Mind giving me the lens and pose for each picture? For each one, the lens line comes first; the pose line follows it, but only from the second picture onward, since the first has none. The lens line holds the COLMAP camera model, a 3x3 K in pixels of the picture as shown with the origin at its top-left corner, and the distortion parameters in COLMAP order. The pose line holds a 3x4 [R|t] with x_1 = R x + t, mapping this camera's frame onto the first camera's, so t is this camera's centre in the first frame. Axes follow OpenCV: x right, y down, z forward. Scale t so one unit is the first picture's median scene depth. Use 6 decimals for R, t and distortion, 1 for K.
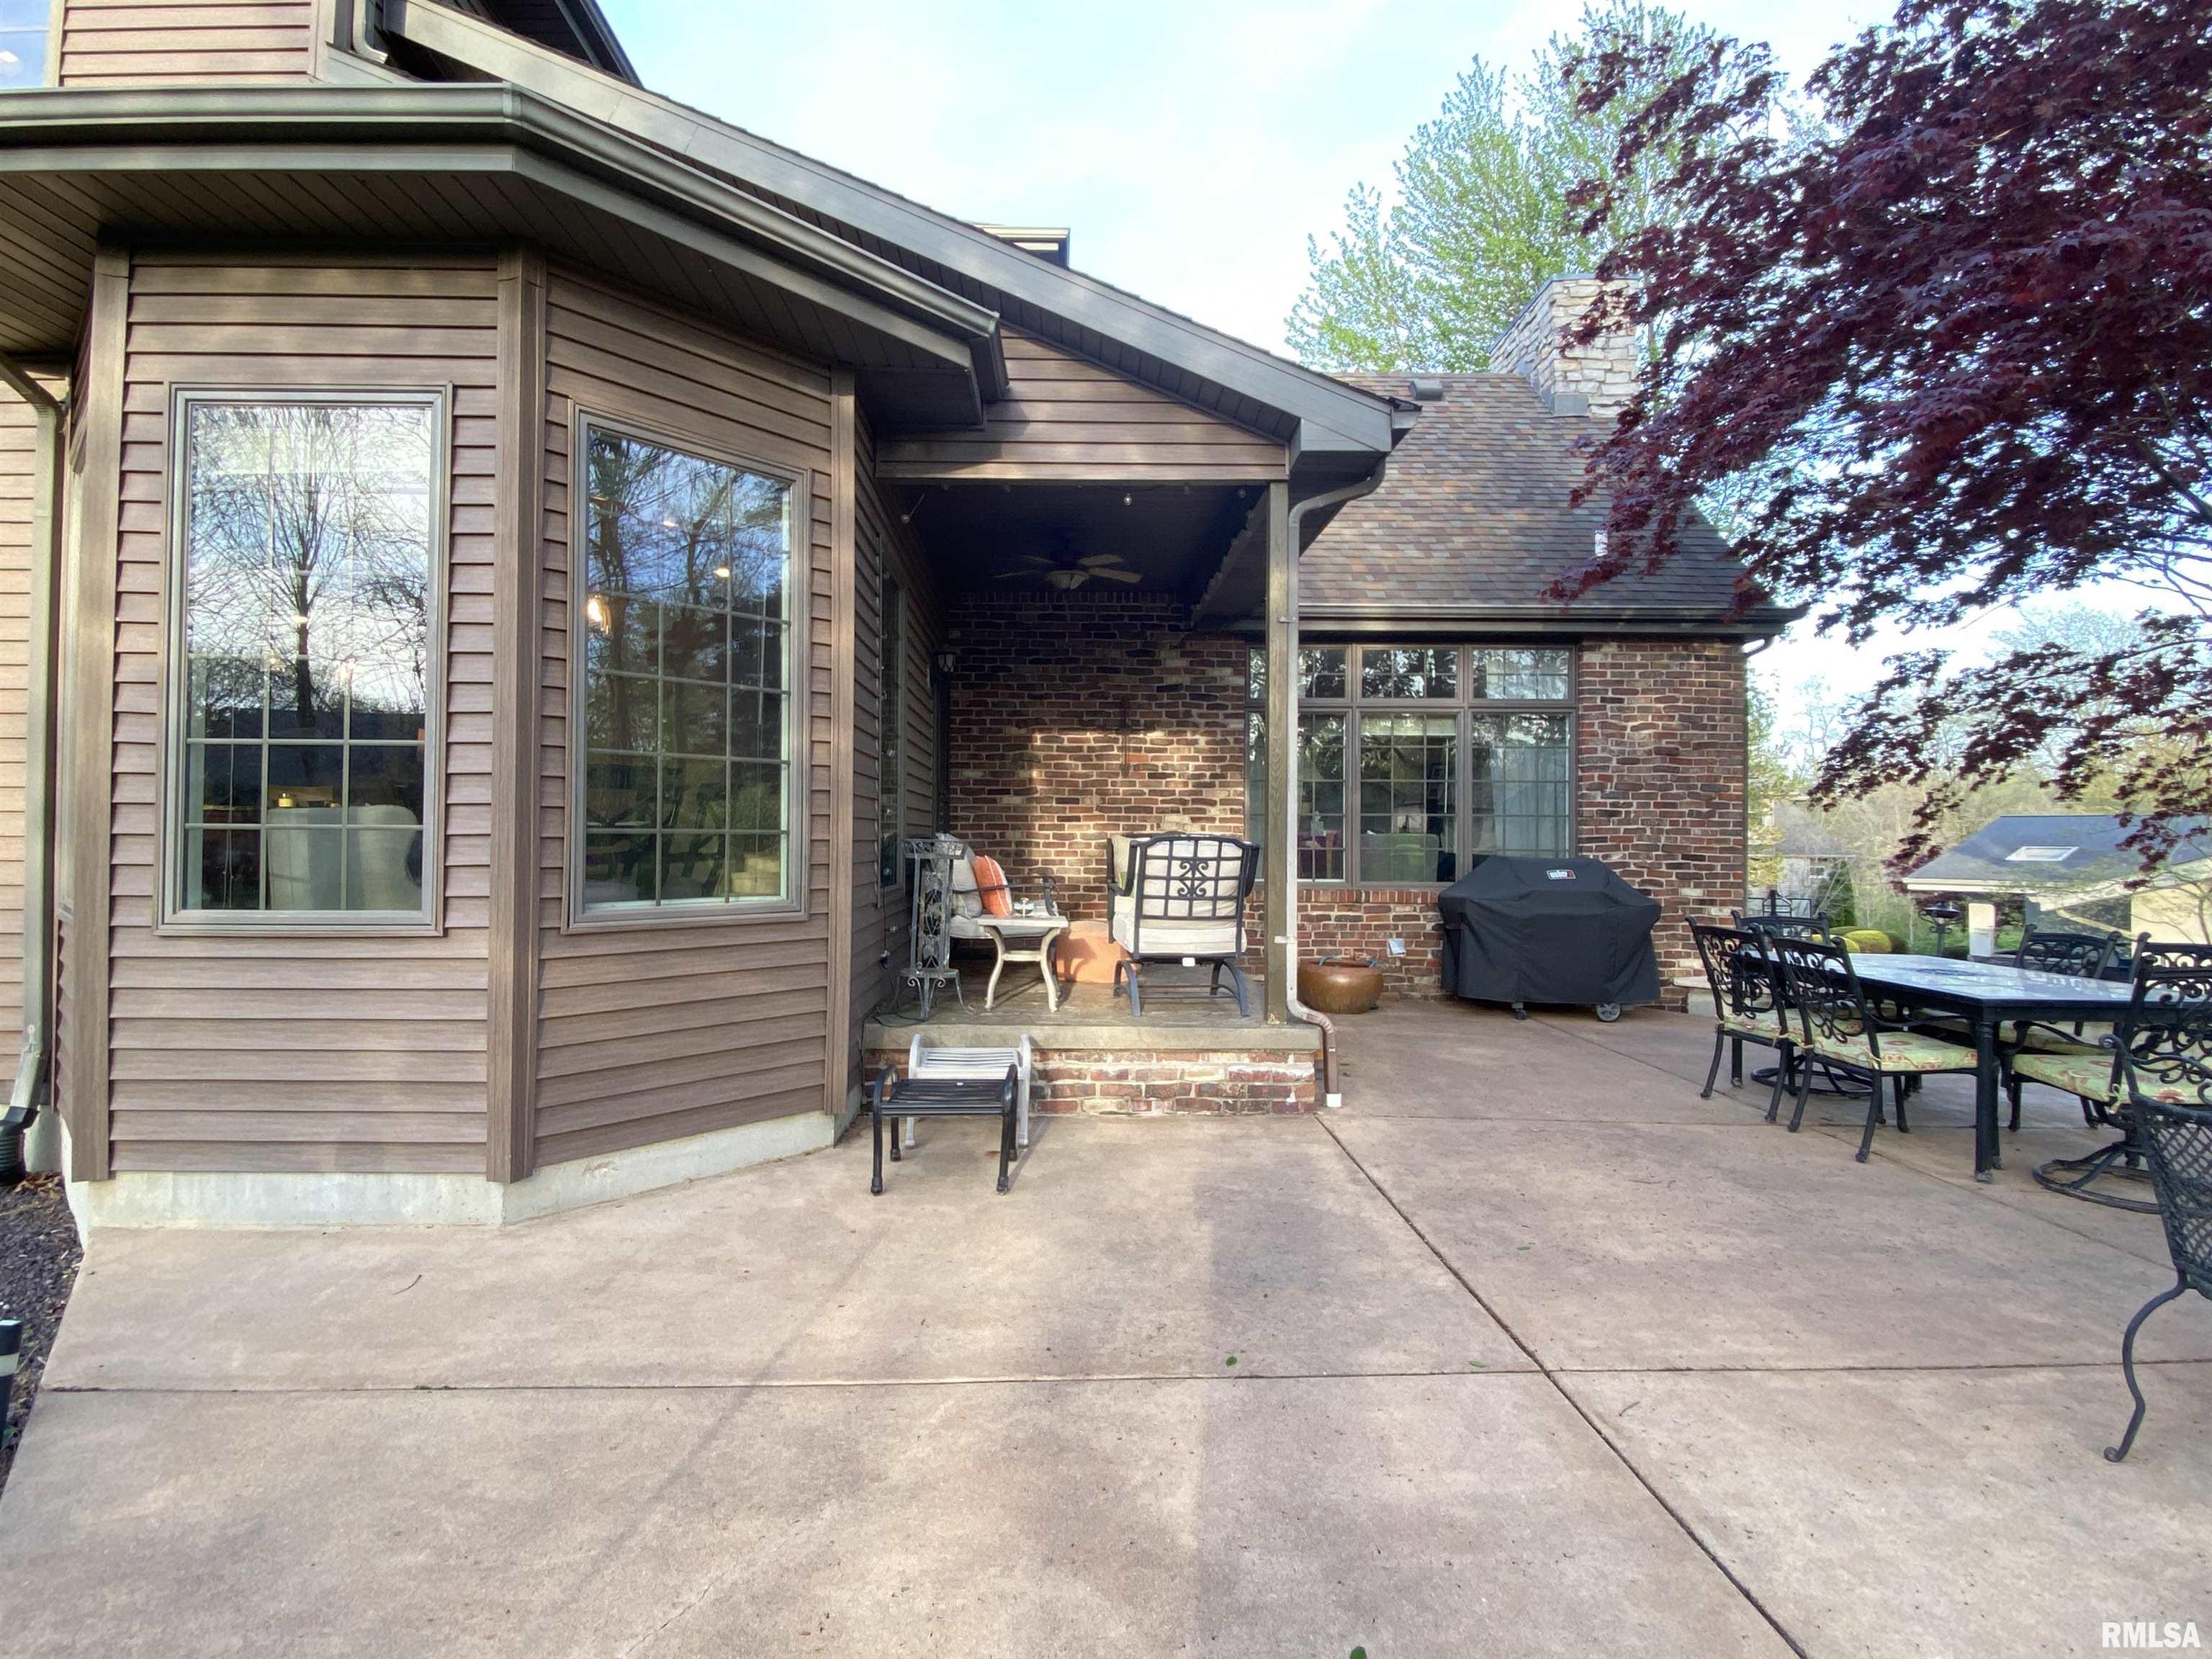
lens RADIAL K [[1083.9, 0, 1106.0], [0, 1083.9, 829.5], [0, 0, 1]] dist [0.078342, -0.089289]
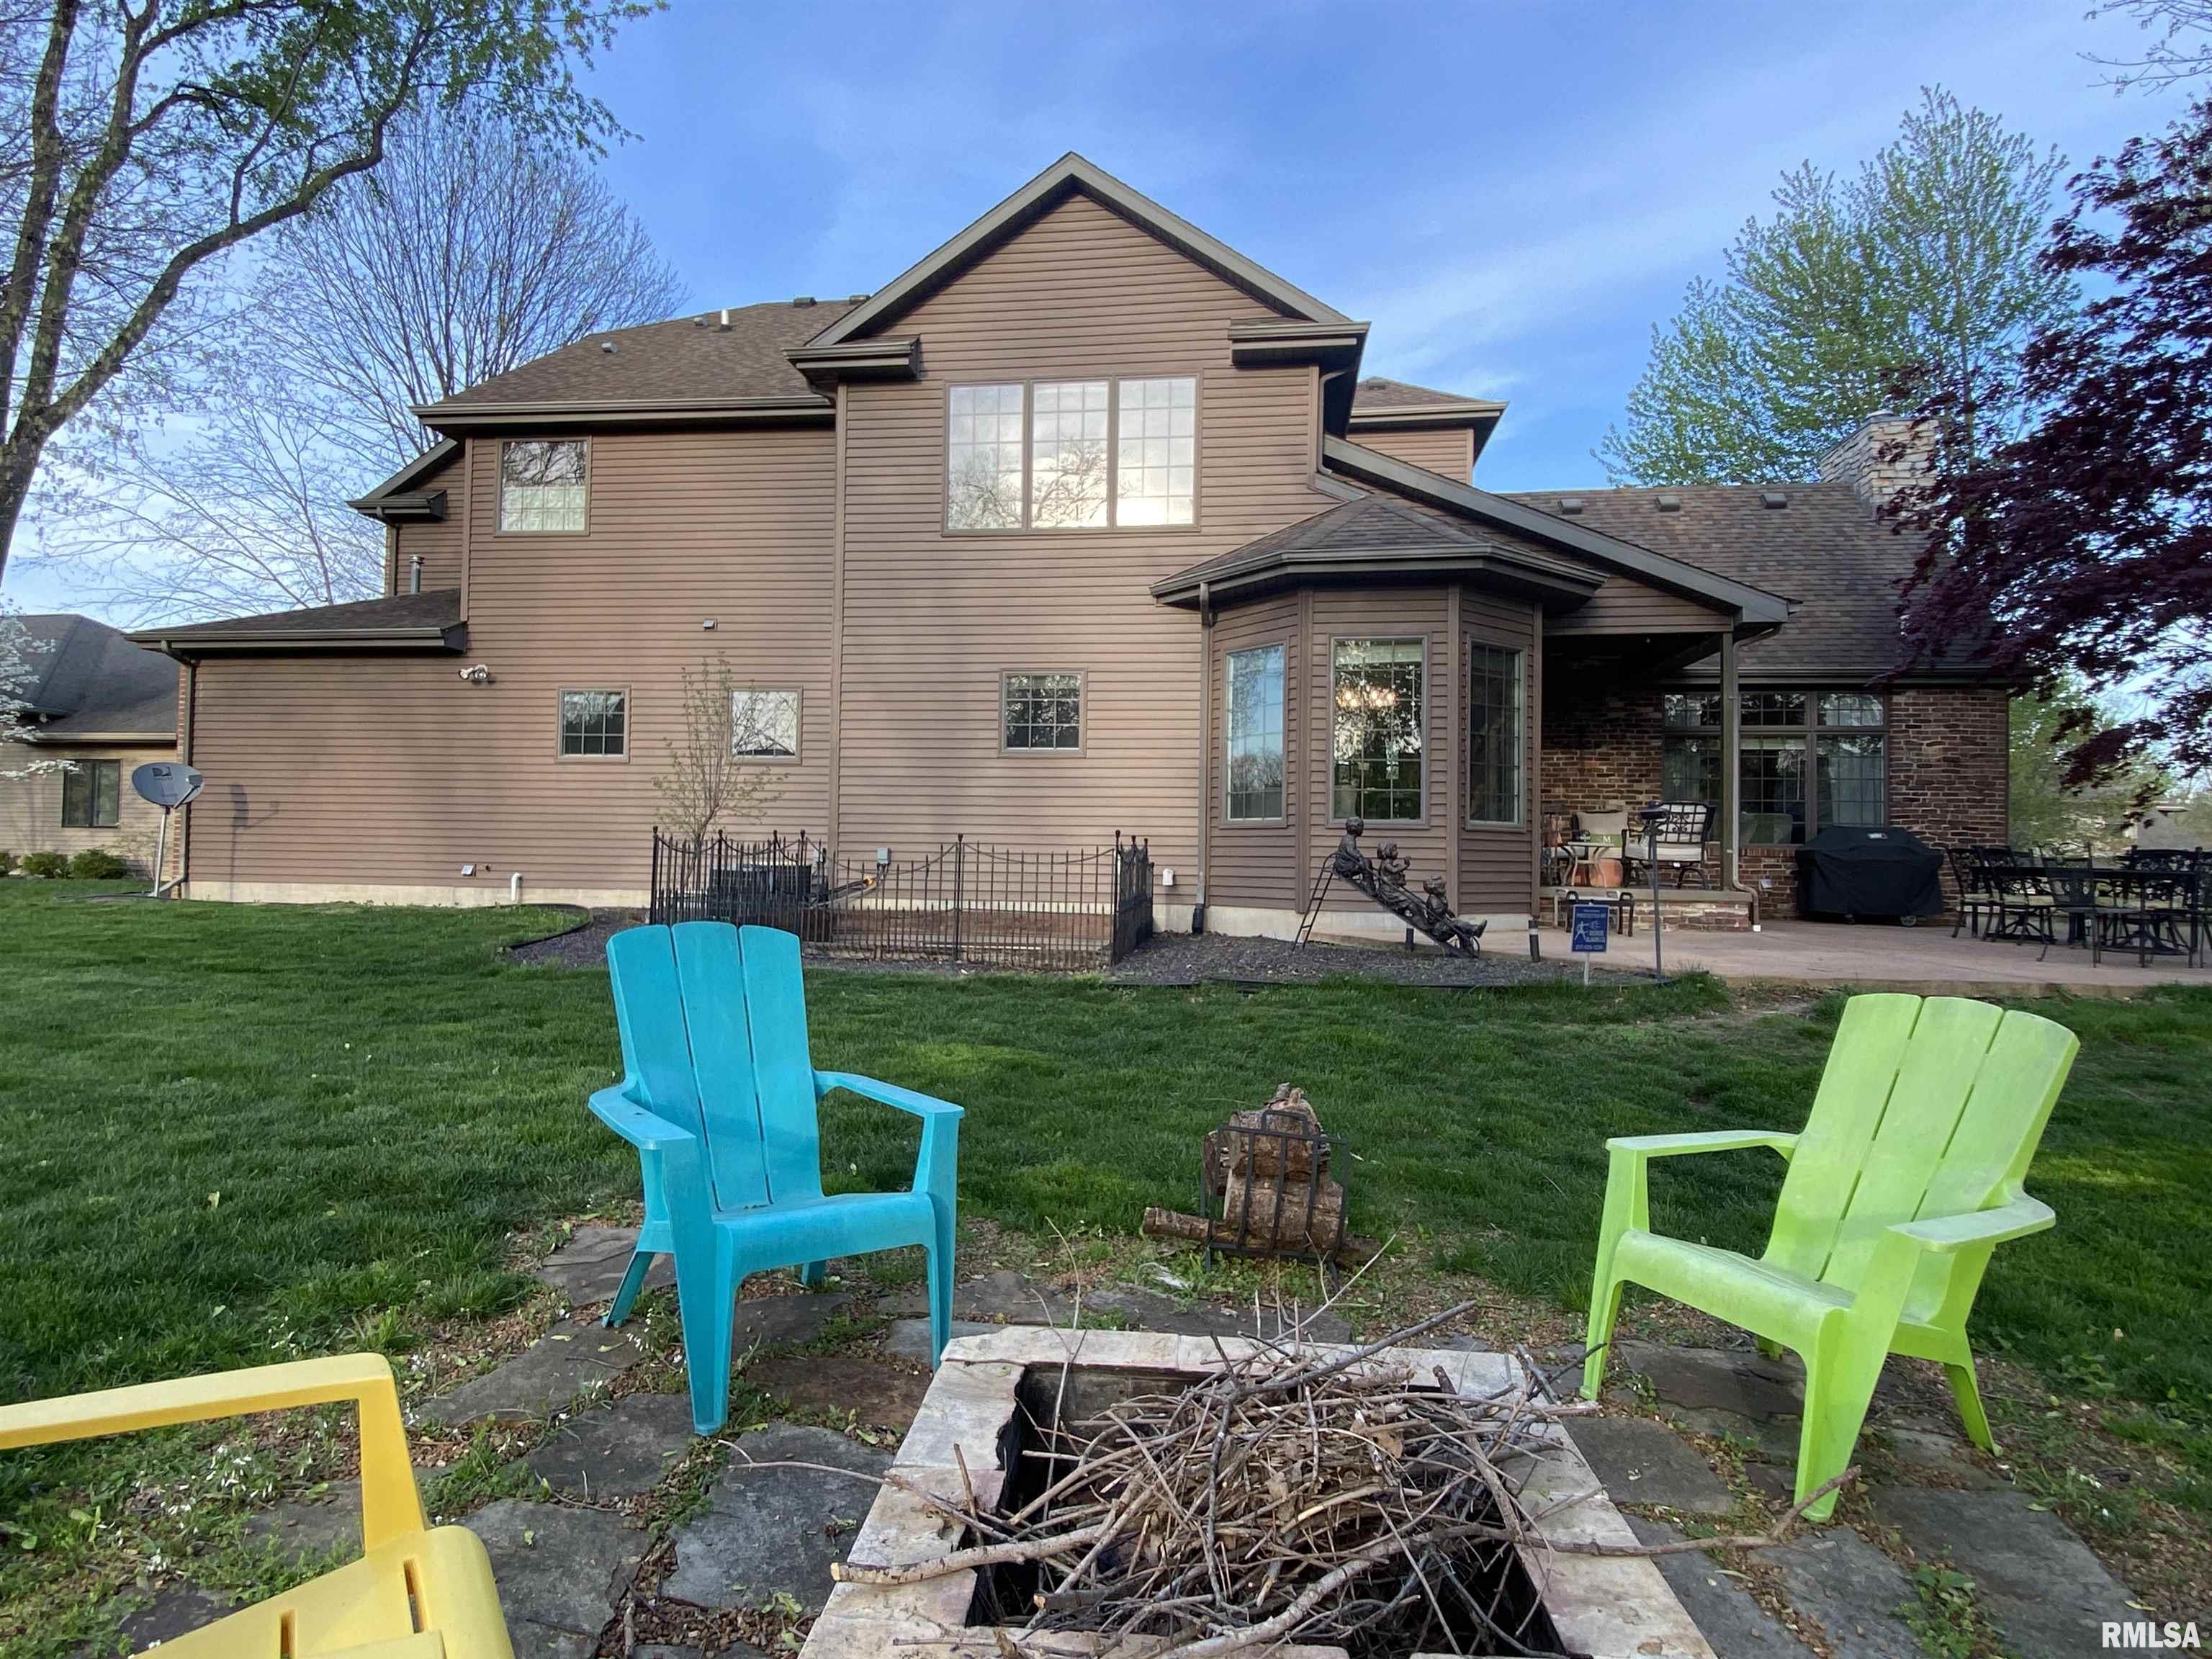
lens RADIAL K [[1271.6, 0, 1106.0], [0, 1271.6, 829.5], [0, 0, 1]] dist [0.000395, 0.000201]
pose [[0.986959, 0.006553, -0.160836, -0.421841], [-0.008768, 0.999876, -0.013066, 0.068746], [0.160730, 0.014306, 0.986895, -1.075066]]
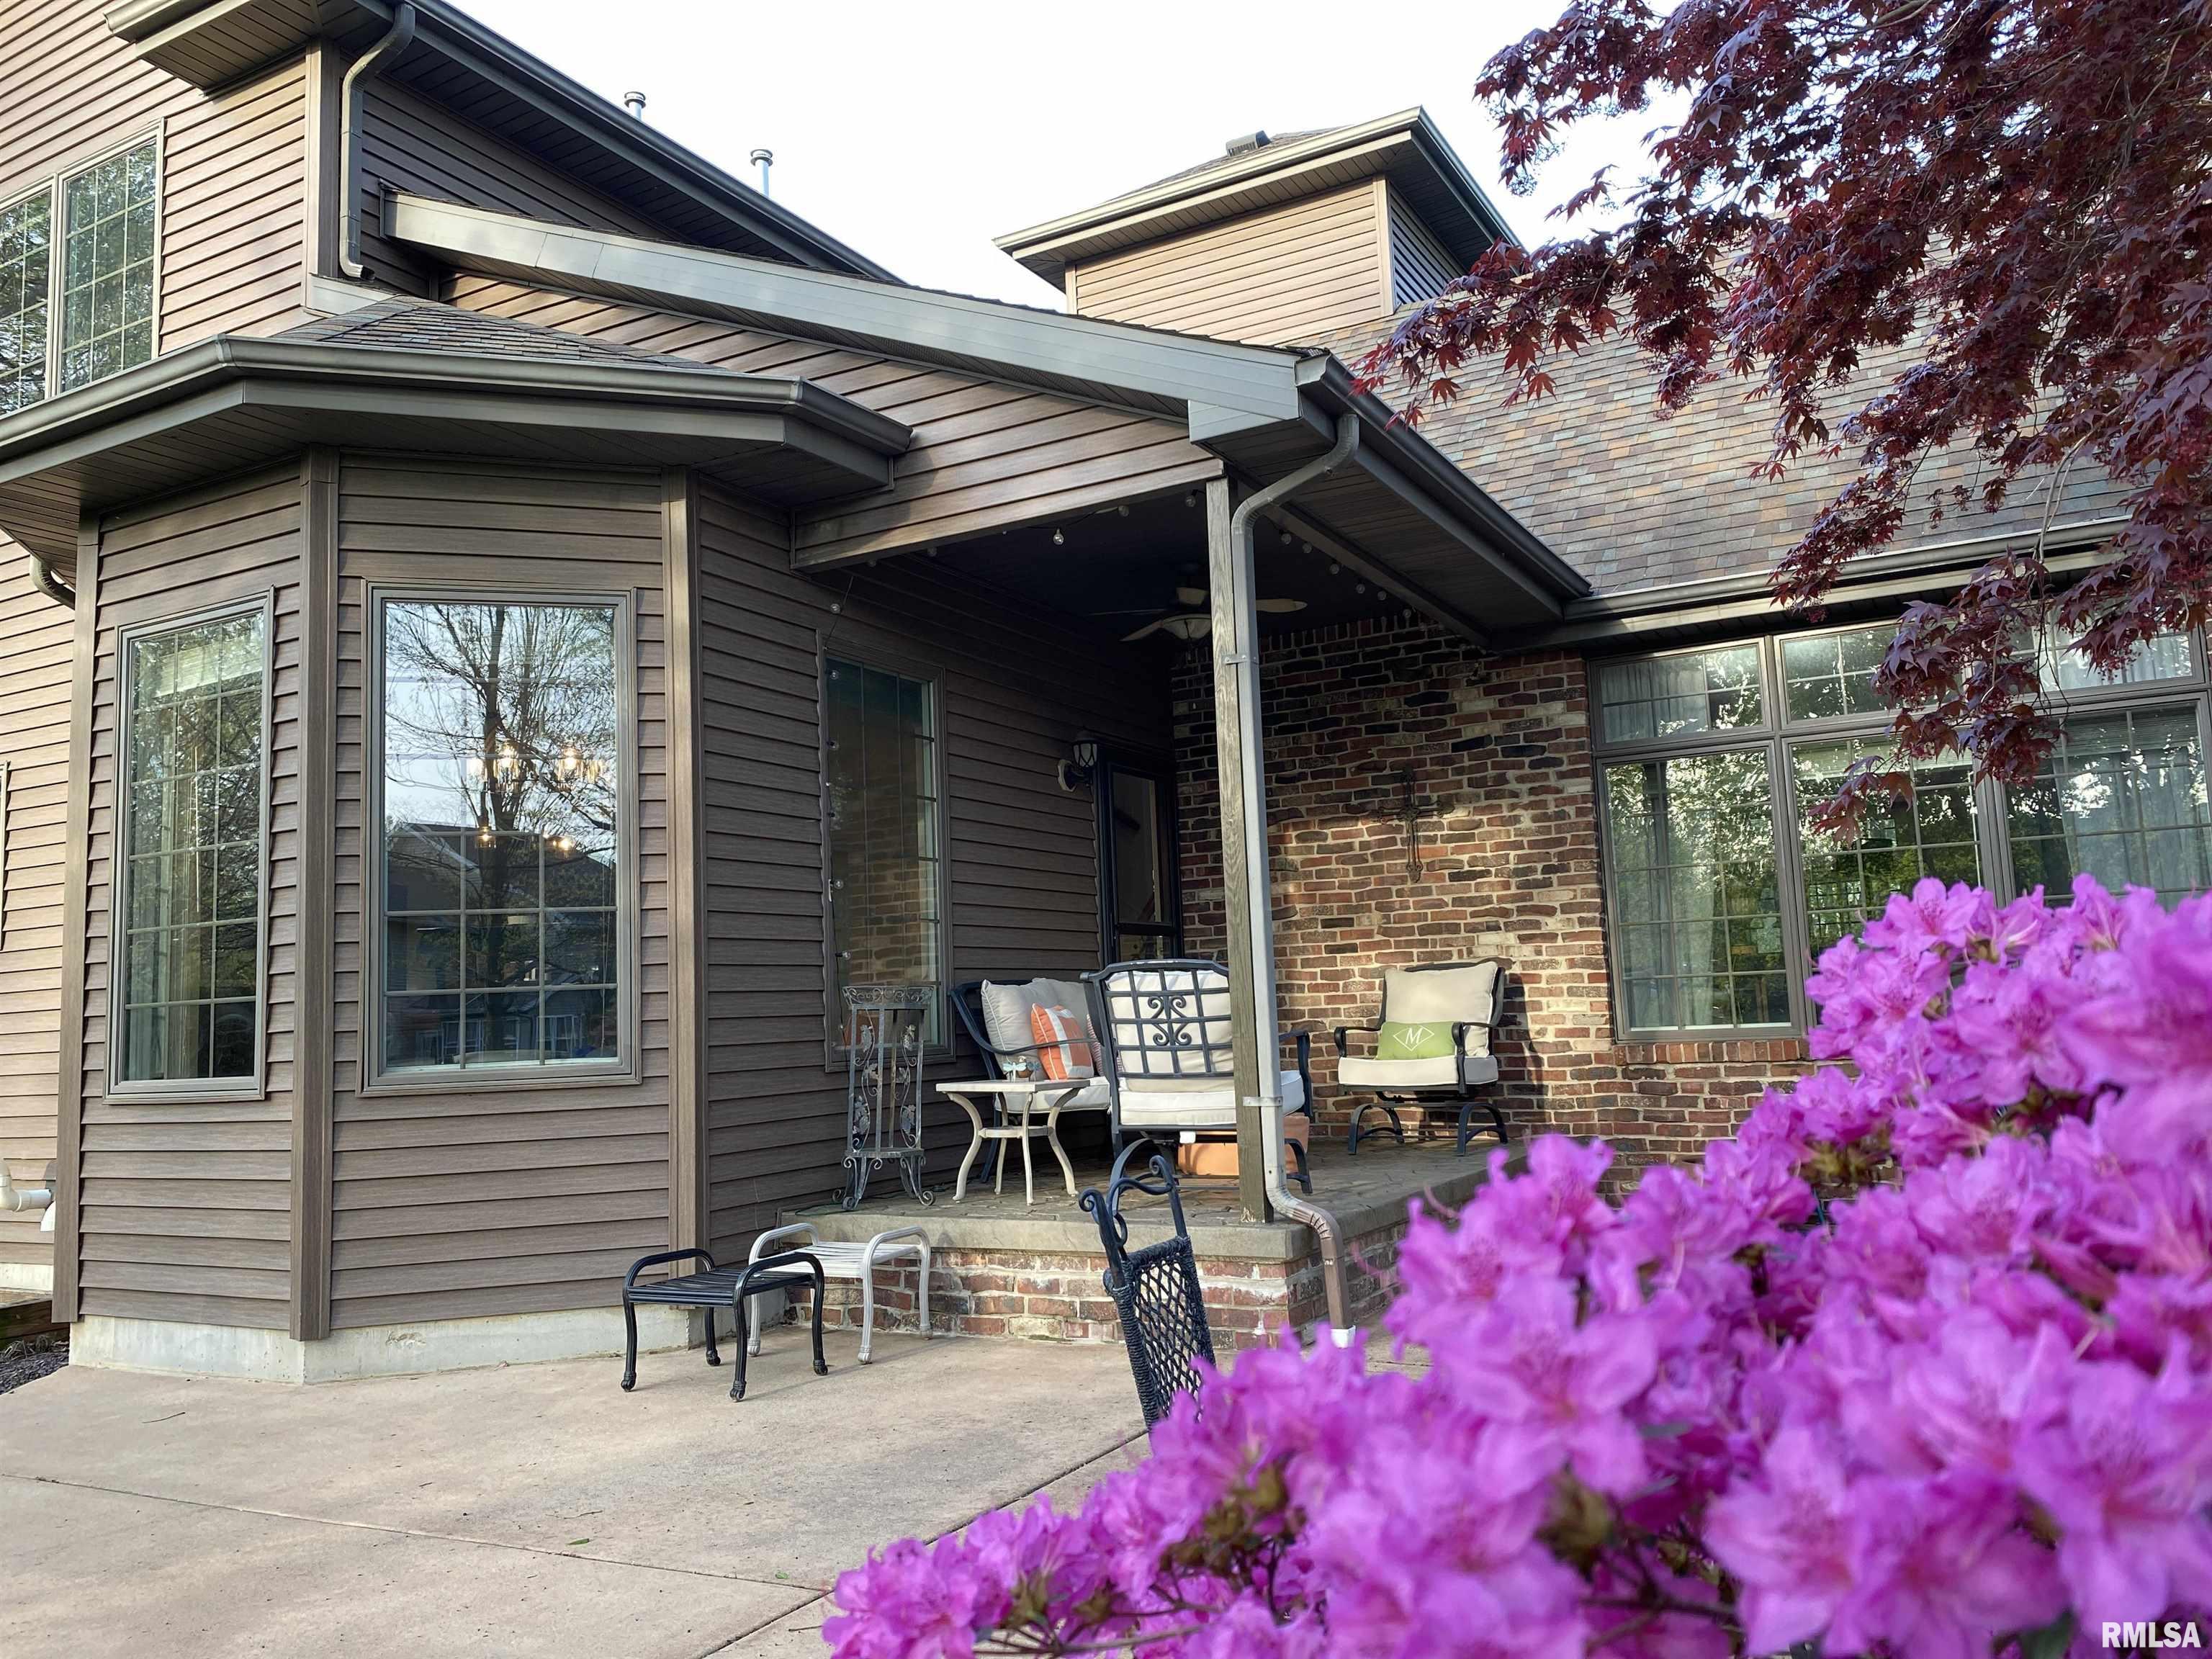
lens RADIAL K [[1688.5, 0, 1106.0], [0, 1688.5, 829.5], [0, 0, 1]] dist [0.115330, -0.236769]
pose [[0.860083, -0.097851, -0.500681, 0.439932], [0.050501, 0.992943, -0.107303, 0.026161], [0.507648, 0.067005, 0.858955, -0.008718]]
